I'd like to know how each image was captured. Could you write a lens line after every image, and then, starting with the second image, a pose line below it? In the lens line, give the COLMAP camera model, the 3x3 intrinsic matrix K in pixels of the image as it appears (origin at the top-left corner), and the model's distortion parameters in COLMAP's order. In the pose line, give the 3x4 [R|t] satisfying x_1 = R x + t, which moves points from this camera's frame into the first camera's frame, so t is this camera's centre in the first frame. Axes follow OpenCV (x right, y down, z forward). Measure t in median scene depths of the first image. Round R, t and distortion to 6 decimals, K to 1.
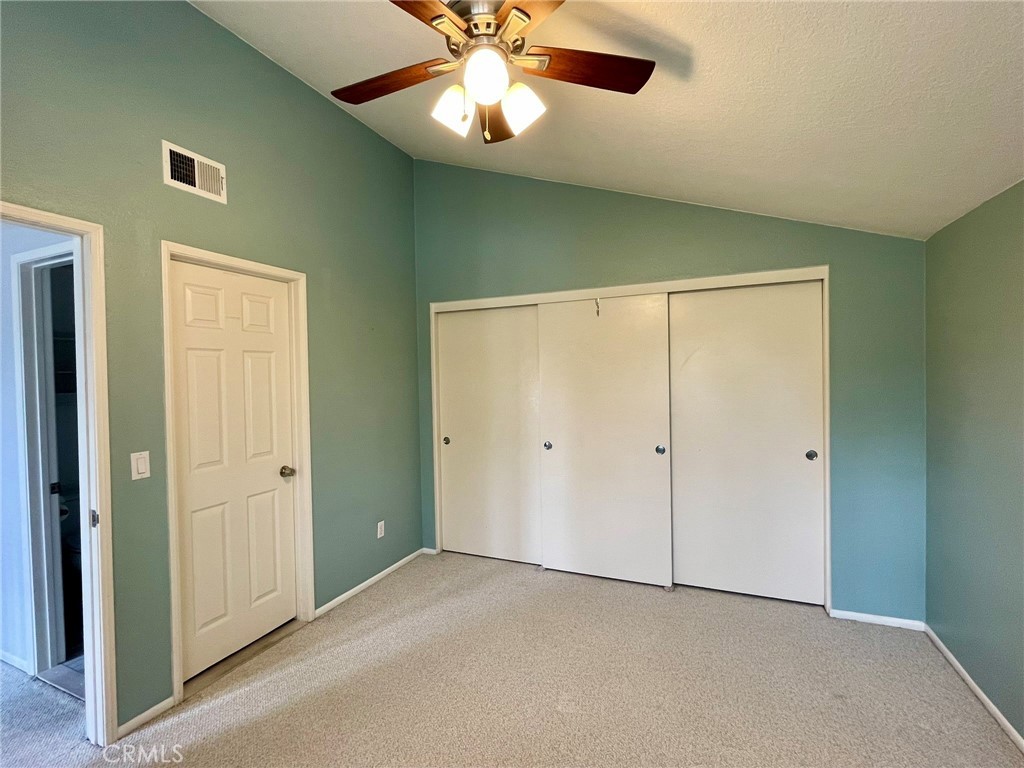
lens RADIAL K [[462.2, 0, 512.1], [0, 462.2, 384.0], [0, 0, 1]] dist [-0.001207, -0.000978]
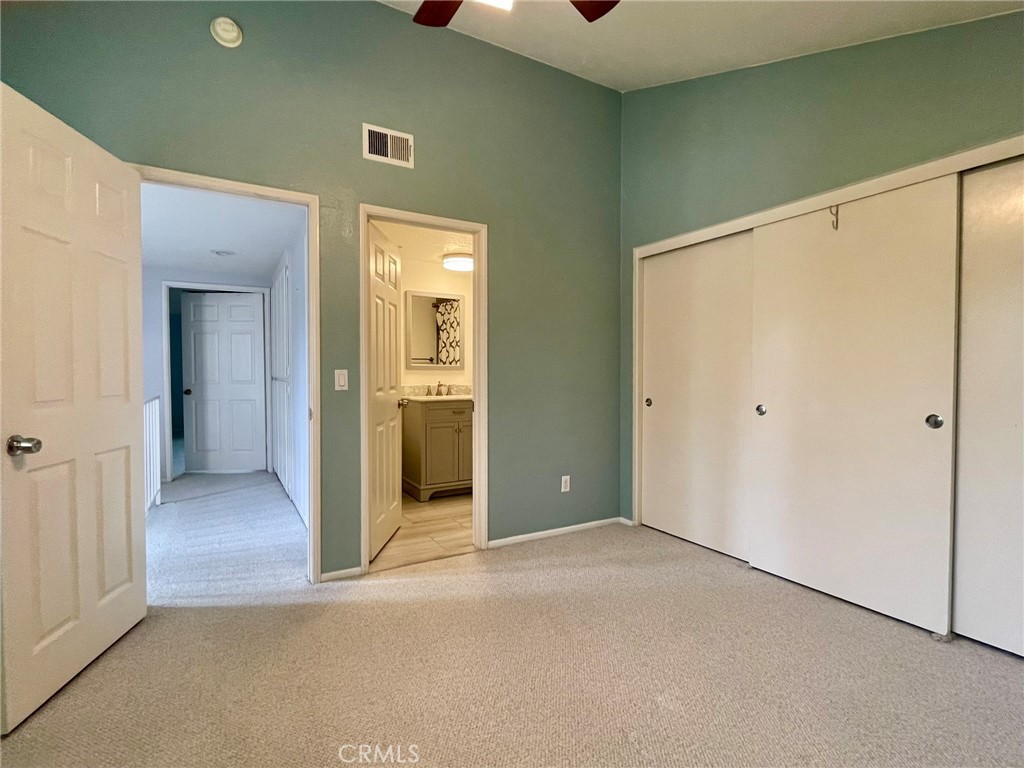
lens RADIAL K [[489.0, 0, 513.0], [0, 489.0, 382.2], [0, 0, 1]] dist [-0.004321, -0.000608]
pose [[0.812671, 0.031665, -0.581862, 0.237341], [-0.024696, 0.999497, 0.019900, 0.088908], [0.582200, -0.001803, 0.813044, 0.103510]]
